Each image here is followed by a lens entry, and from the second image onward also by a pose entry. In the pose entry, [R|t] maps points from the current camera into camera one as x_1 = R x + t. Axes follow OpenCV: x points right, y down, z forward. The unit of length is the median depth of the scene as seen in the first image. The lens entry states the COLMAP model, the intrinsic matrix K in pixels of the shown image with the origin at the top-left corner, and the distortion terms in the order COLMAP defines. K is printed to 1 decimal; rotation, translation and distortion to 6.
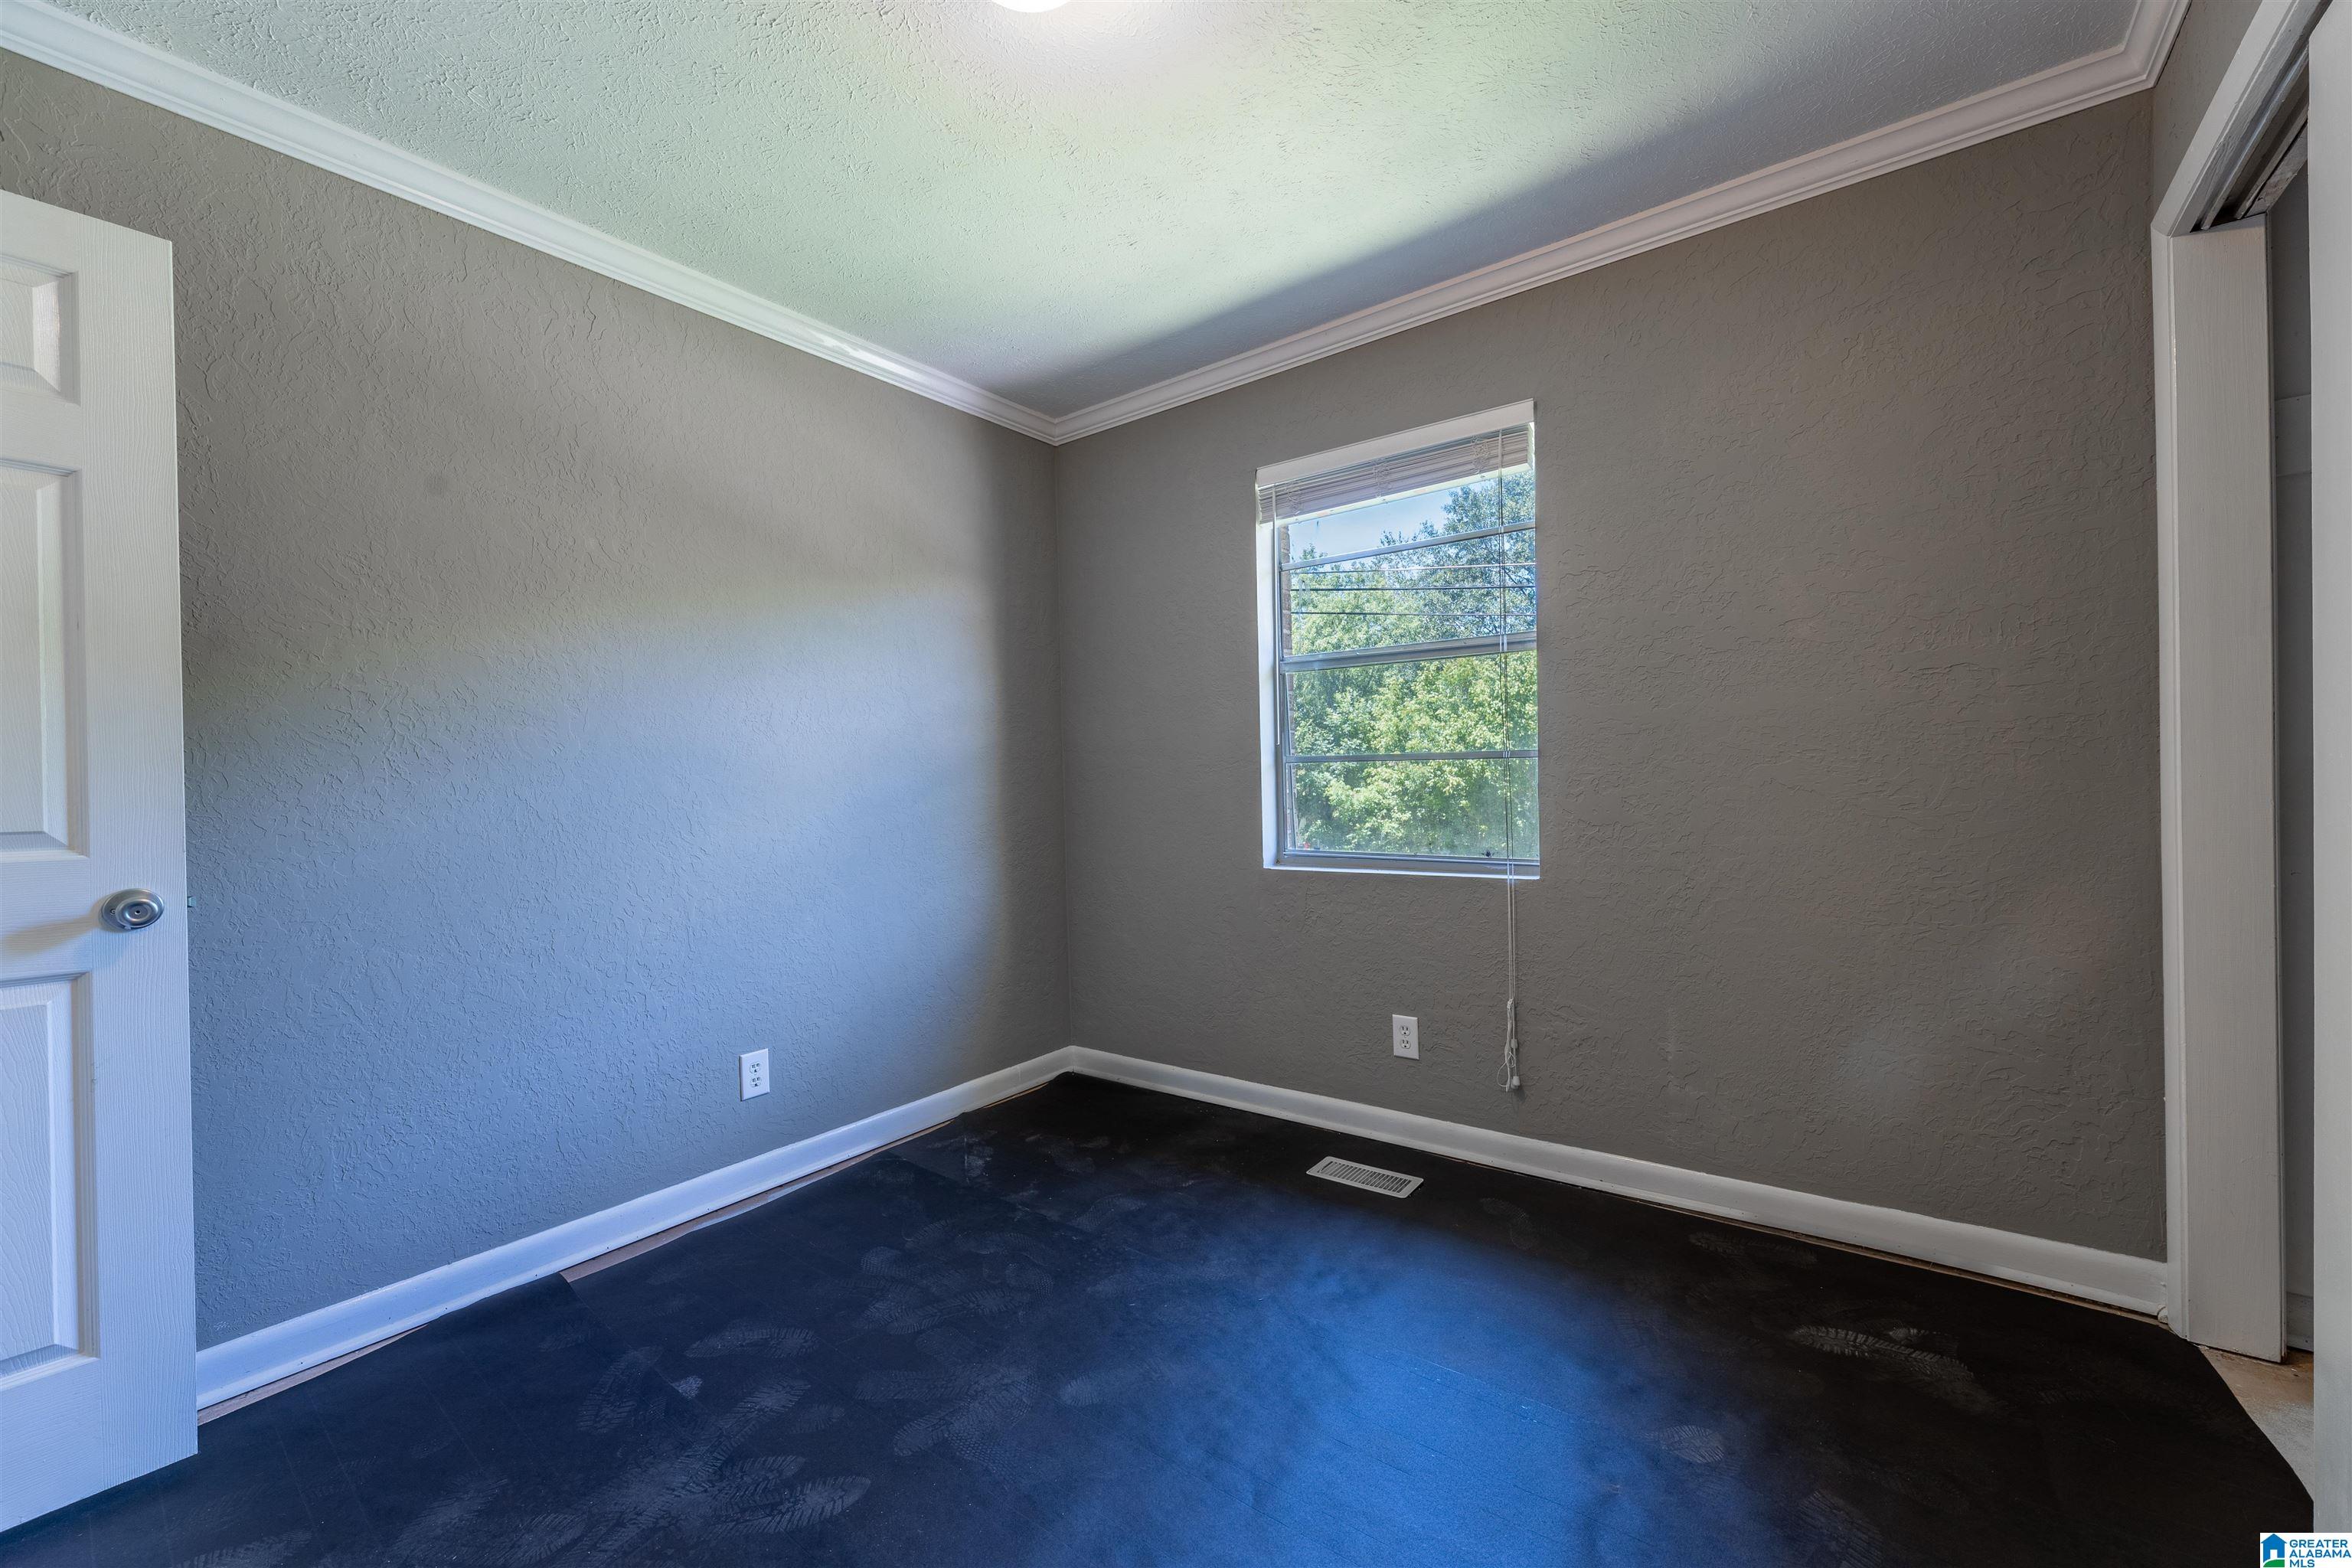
lens RADIAL K [[934.7, 0, 1181.1], [0, 934.7, 783.8], [0, 0, 1]] dist [0.000777, 0.000138]
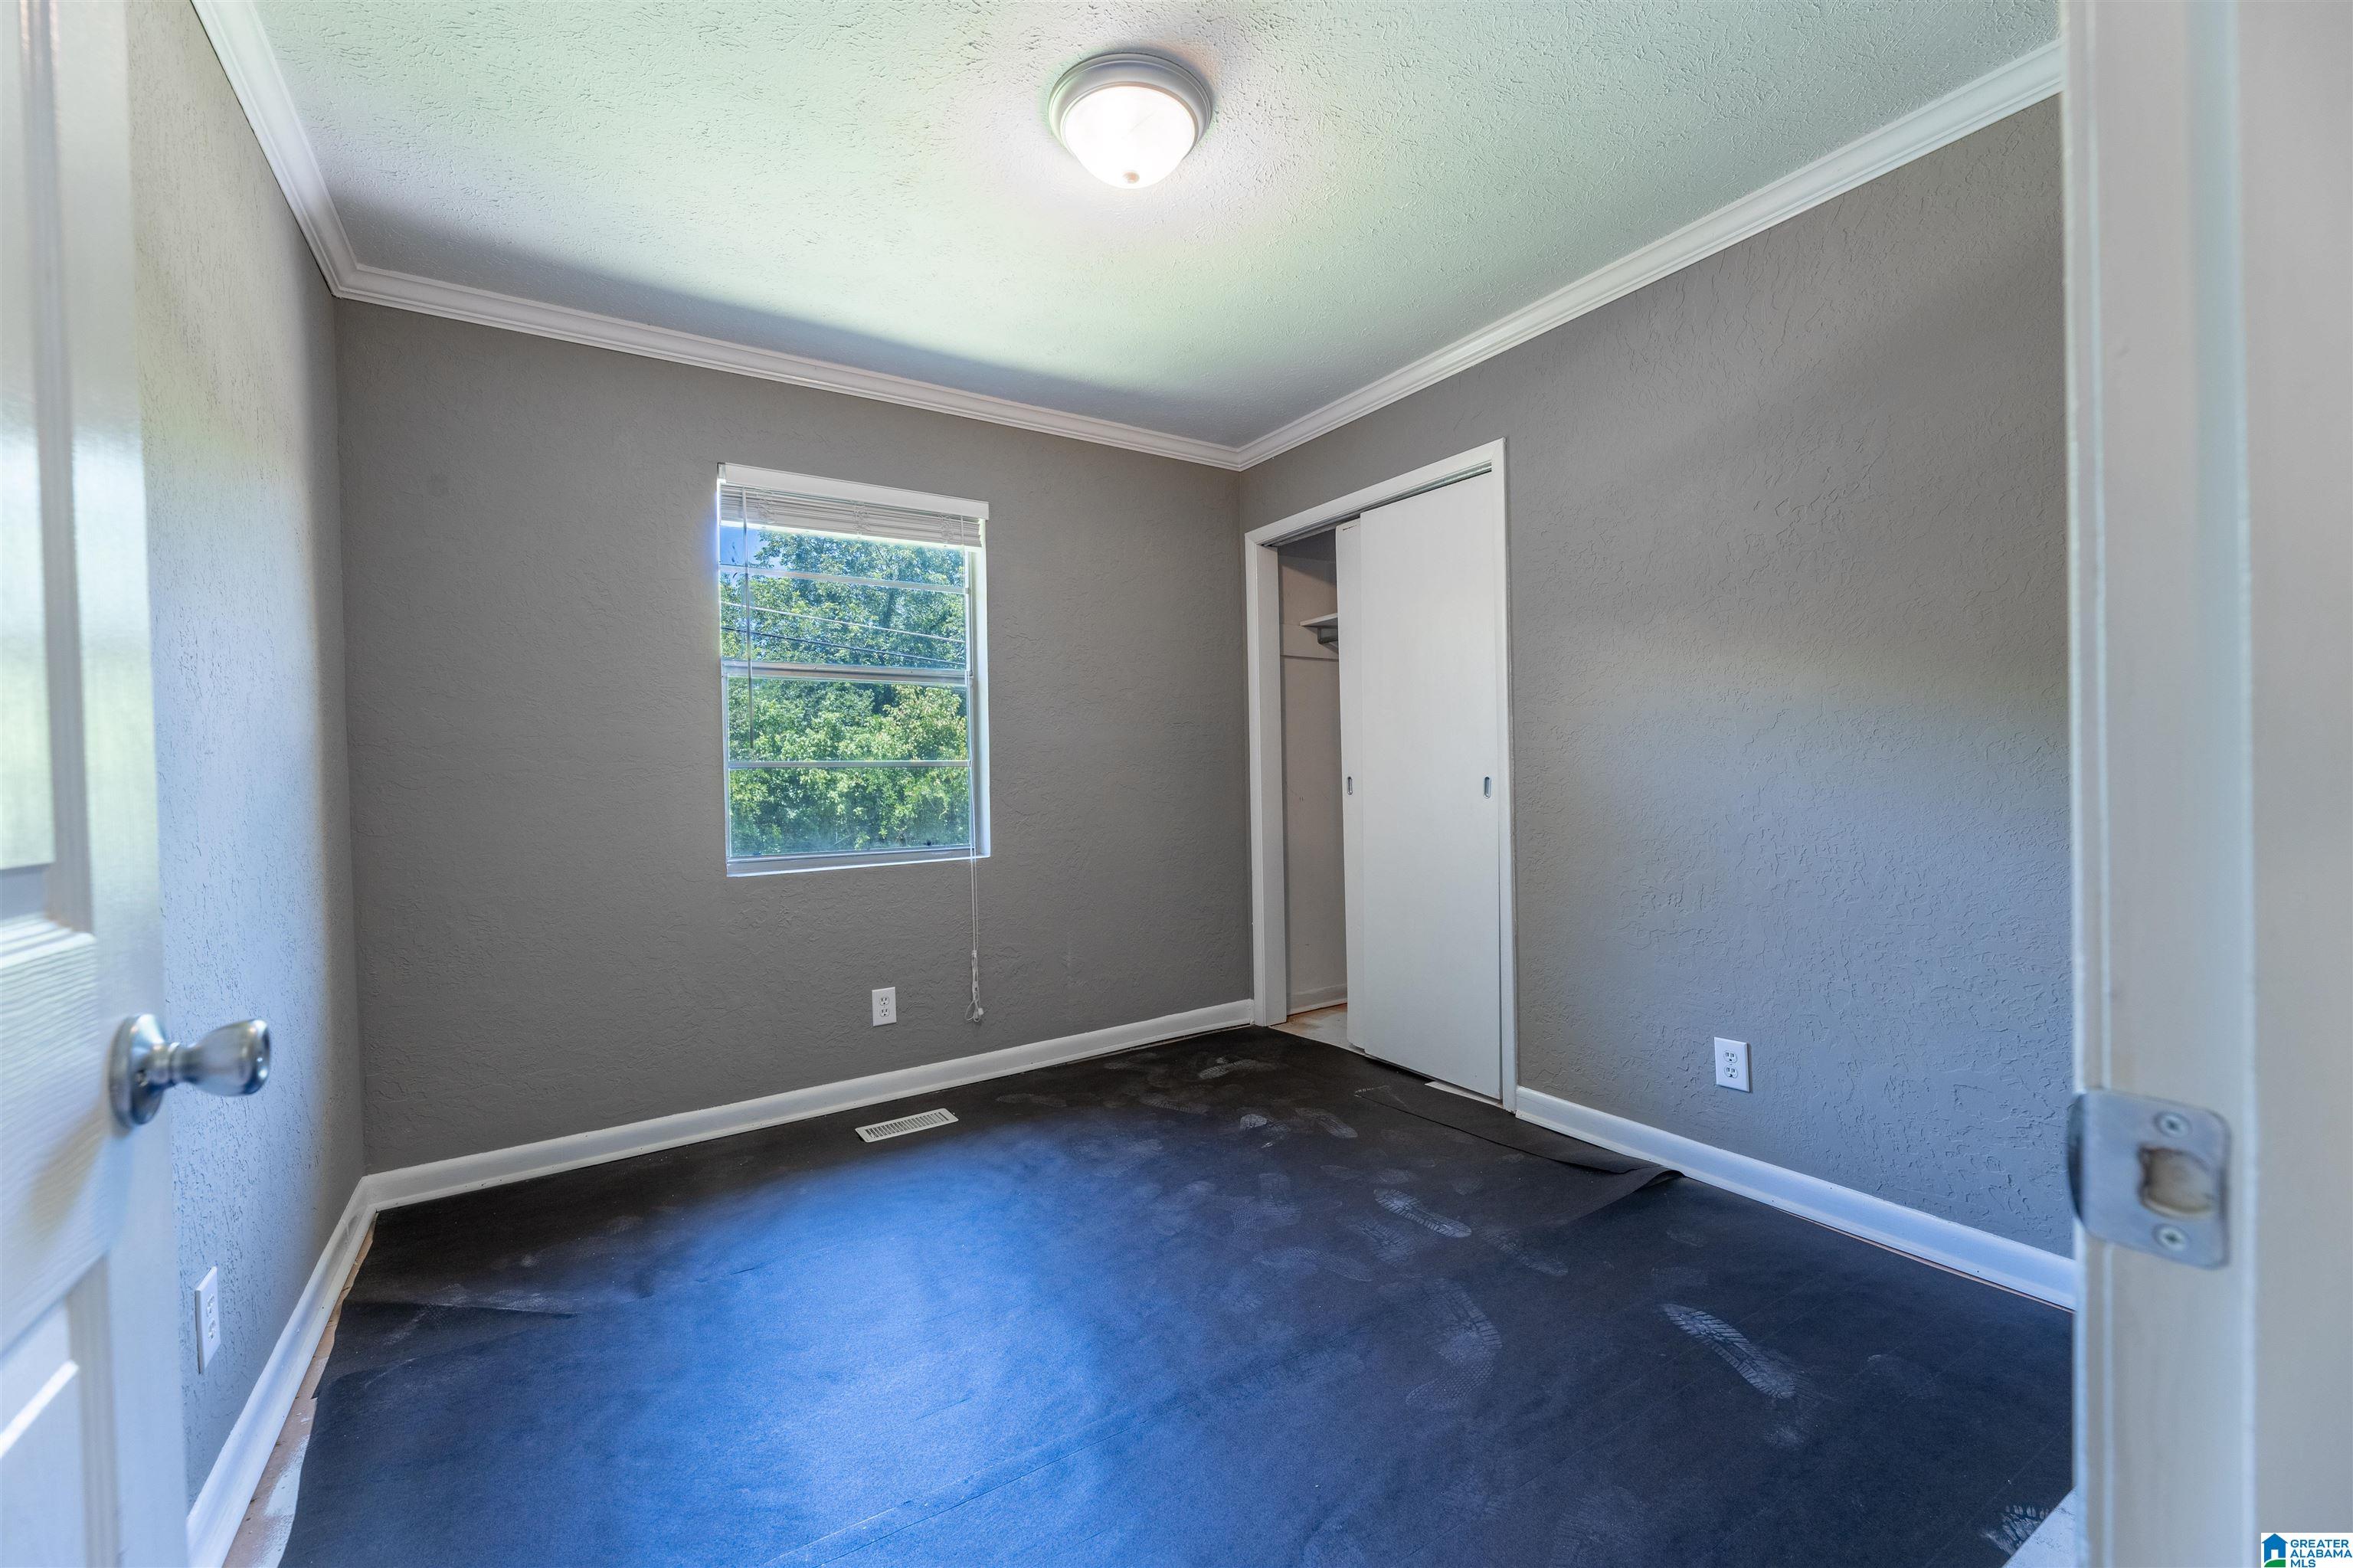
lens RADIAL K [[935.1, 0, 1181.9], [0, 935.1, 786.7], [0, 0, 1]] dist [0.000777, 0.000138]
pose [[0.339019, 0.001440, 0.940779, -0.779889], [0.019979, 0.999762, -0.008730, 0.017344], [-0.940567, 0.021756, 0.338909, 0.275937]]
